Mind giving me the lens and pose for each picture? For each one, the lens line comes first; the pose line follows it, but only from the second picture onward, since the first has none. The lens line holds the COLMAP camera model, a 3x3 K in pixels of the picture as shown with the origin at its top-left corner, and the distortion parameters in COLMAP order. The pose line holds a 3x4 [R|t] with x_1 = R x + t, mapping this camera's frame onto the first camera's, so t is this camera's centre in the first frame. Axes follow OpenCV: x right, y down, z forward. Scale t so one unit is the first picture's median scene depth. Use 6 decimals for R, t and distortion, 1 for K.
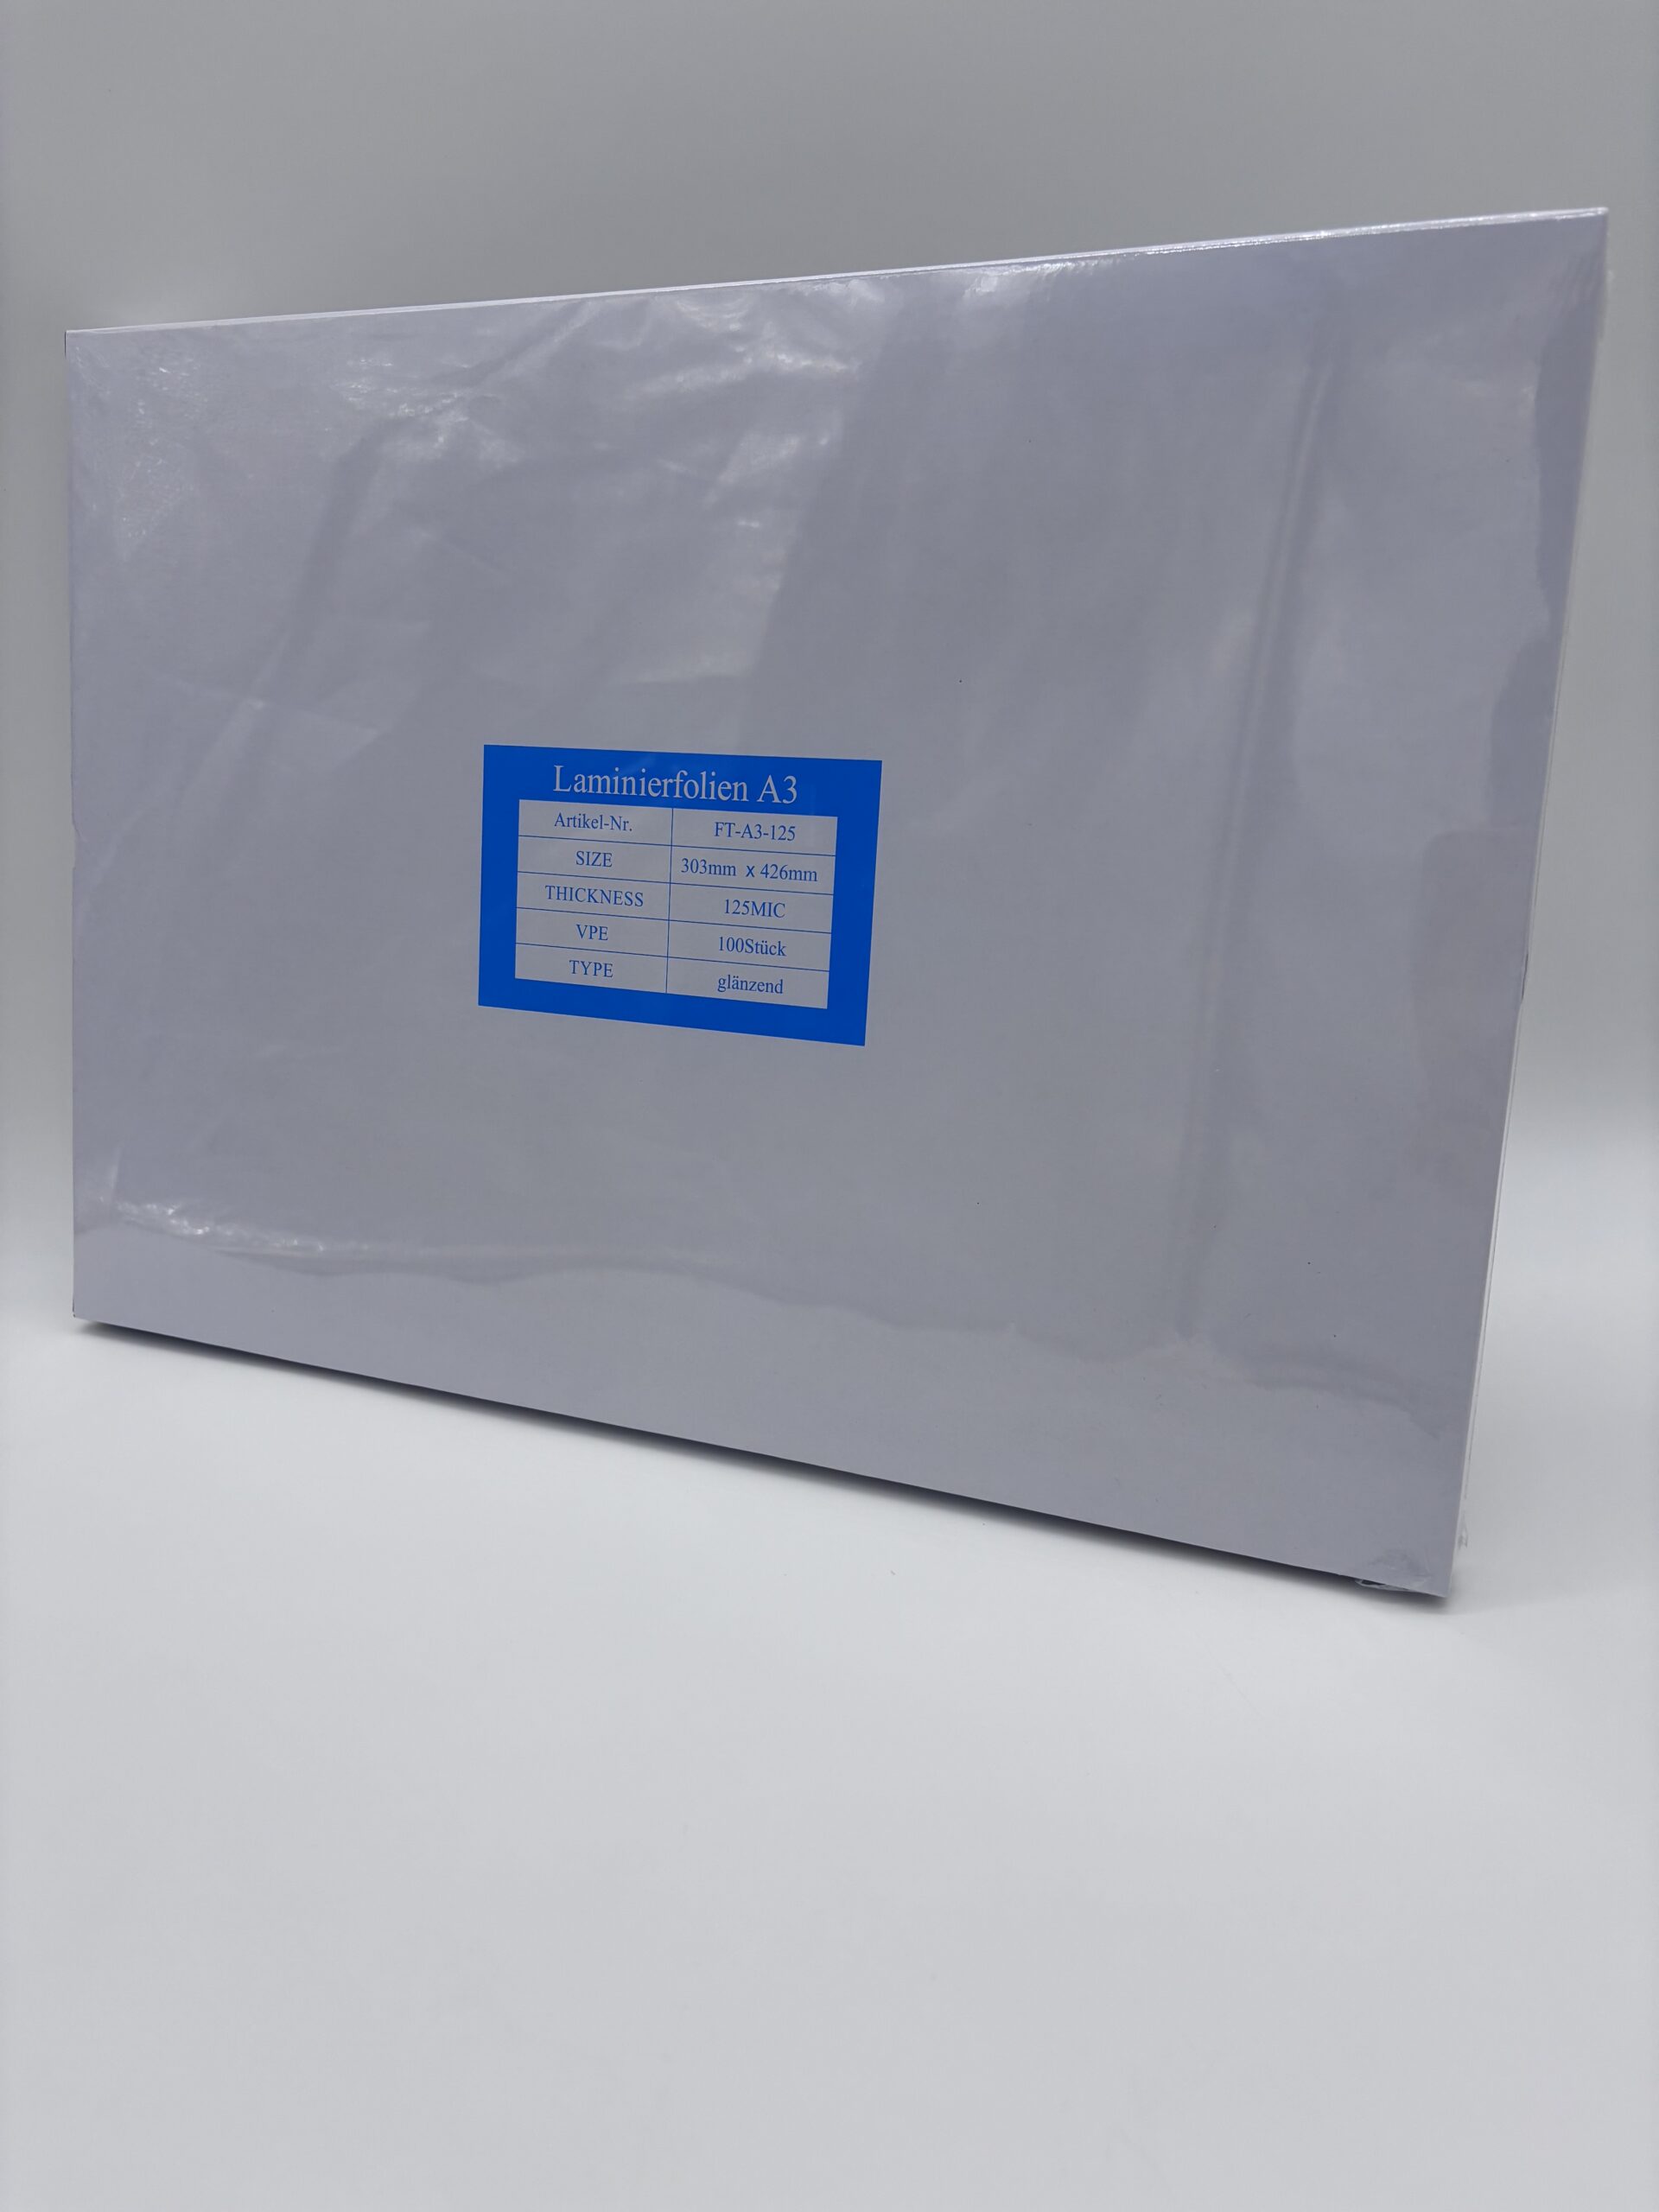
lens RADIAL K [[1897.0, 0, 829.5], [0, 1897.0, 1106.0], [0, 0, 1]] dist [-0.004496, -0.009901]
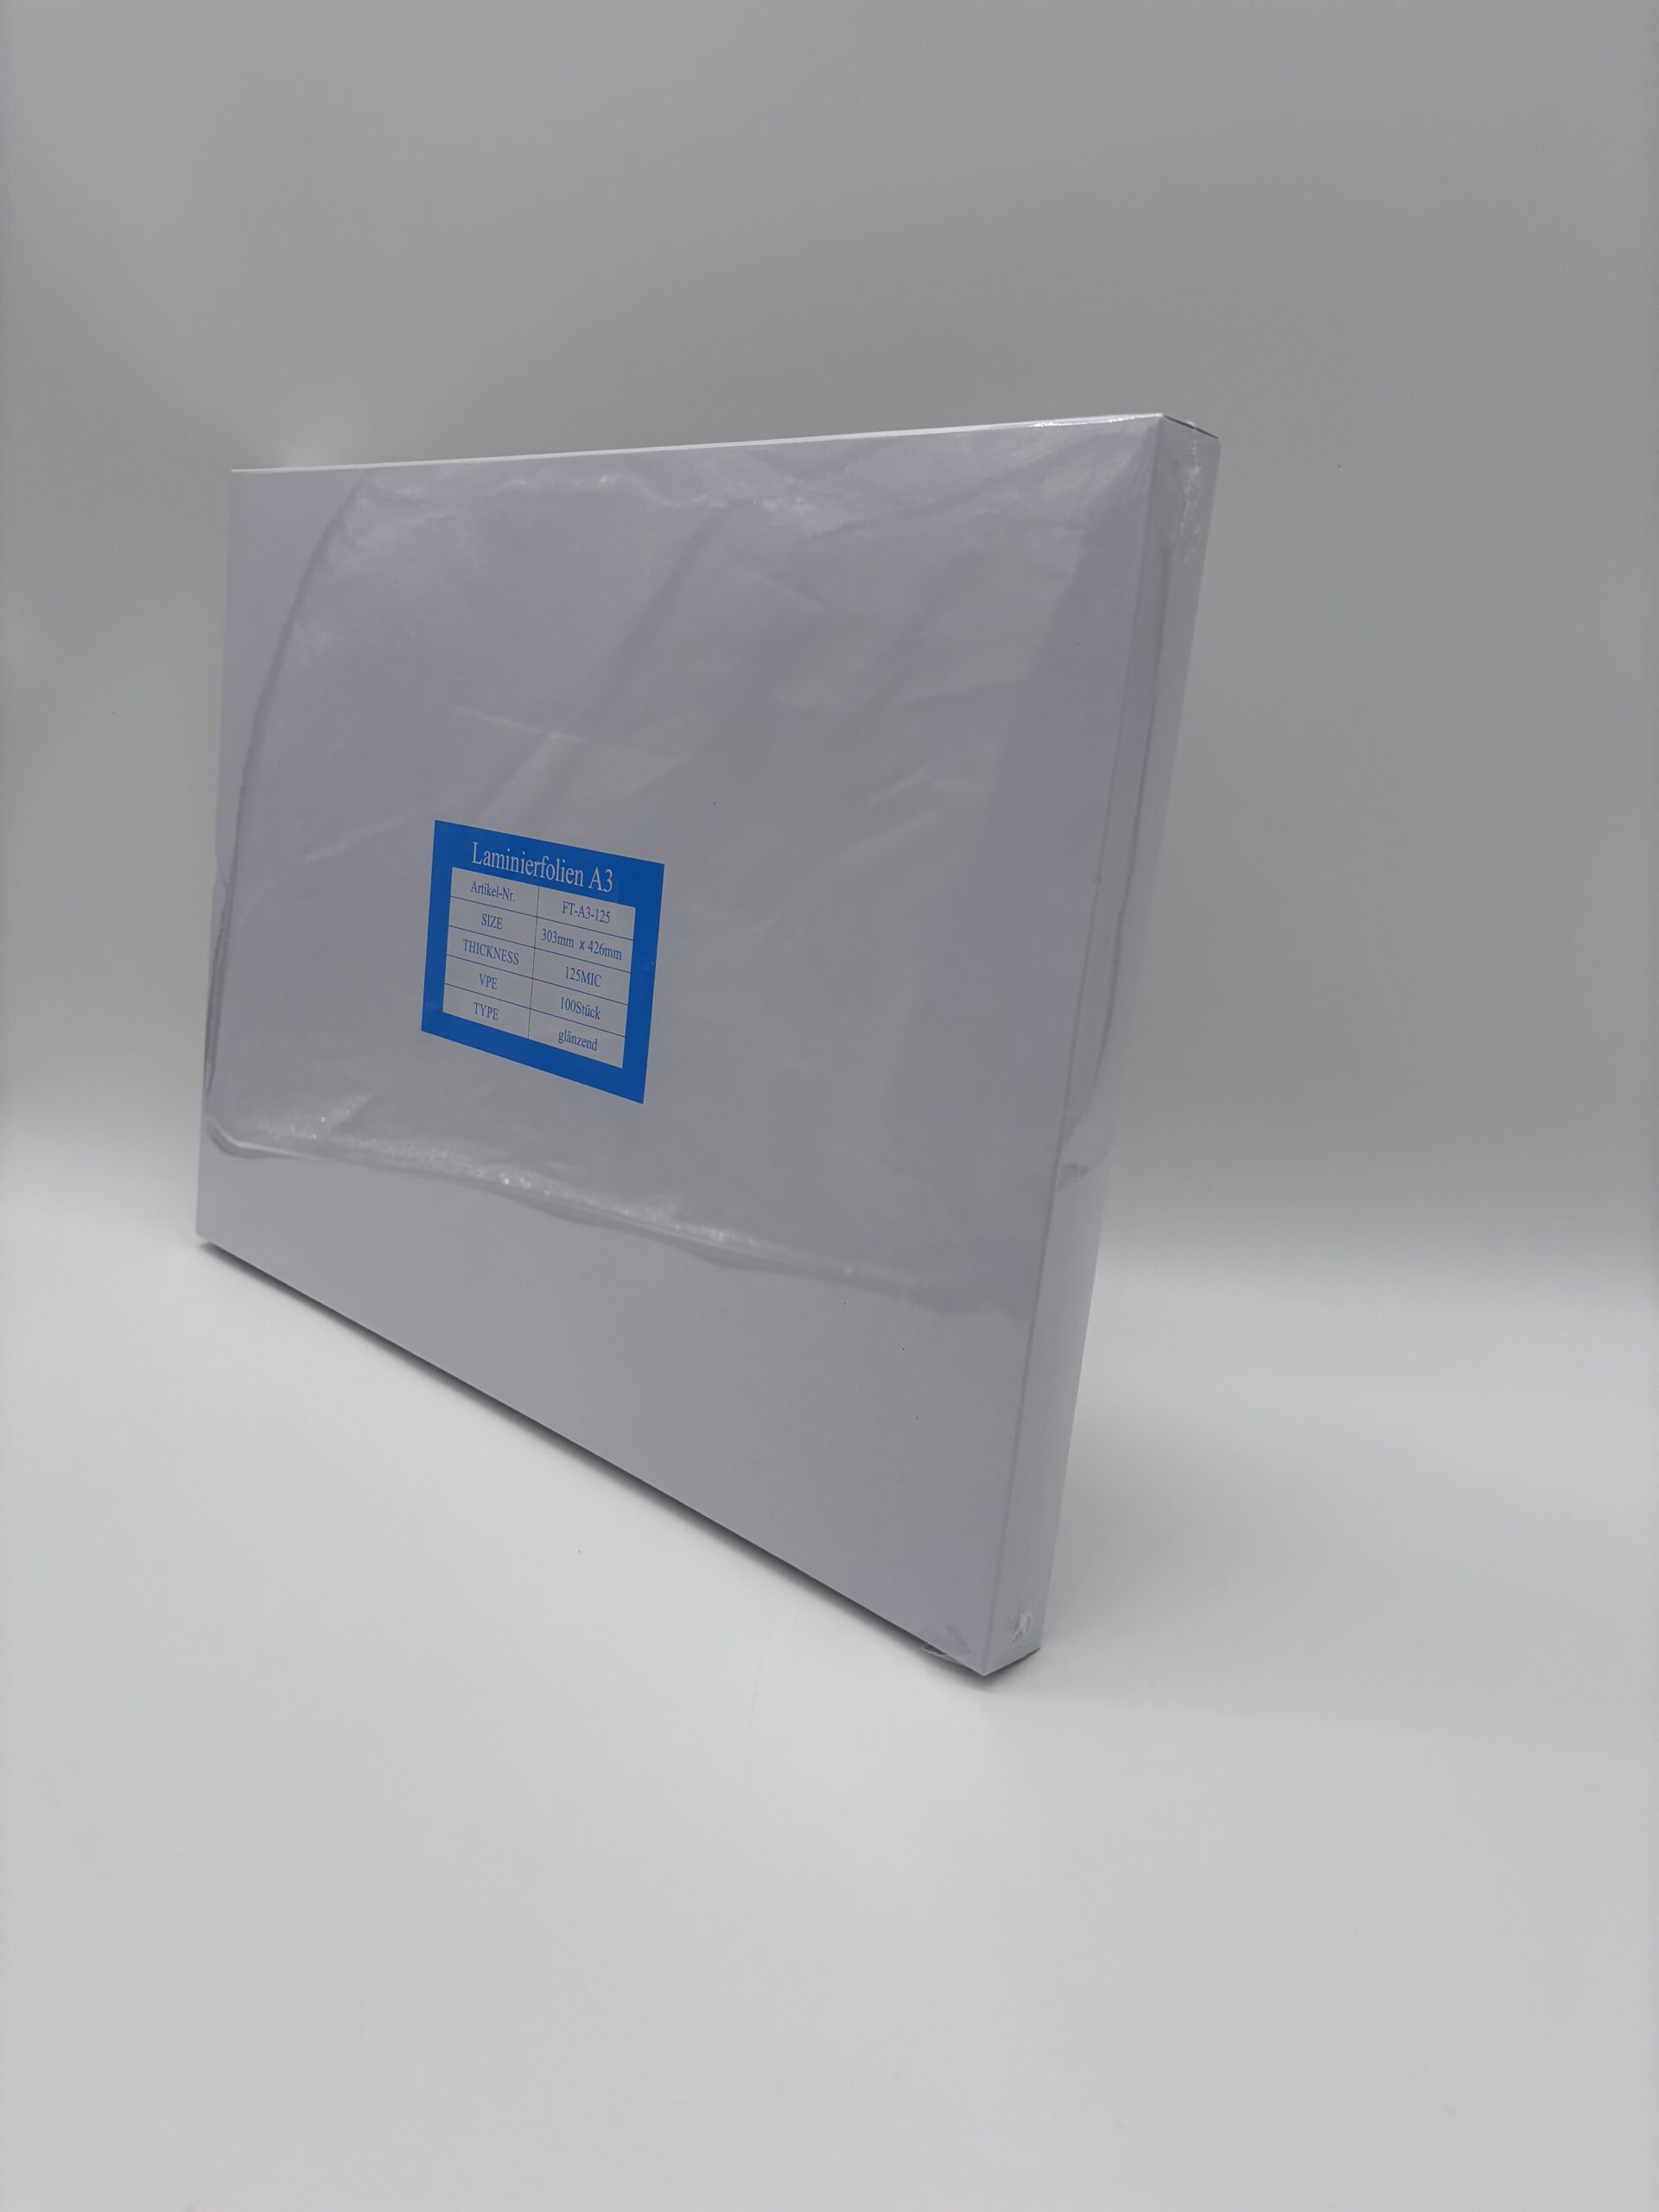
lens RADIAL K [[1897.0, 0, 829.5], [0, 1897.0, 1106.0], [0, 0, 1]] dist [-0.004496, -0.009901]
pose [[0.933216, 0.134098, -0.333355, 0.505199], [-0.142361, 0.989815, -0.000366, -0.045206], [0.329911, 0.047799, 0.942801, -0.062355]]
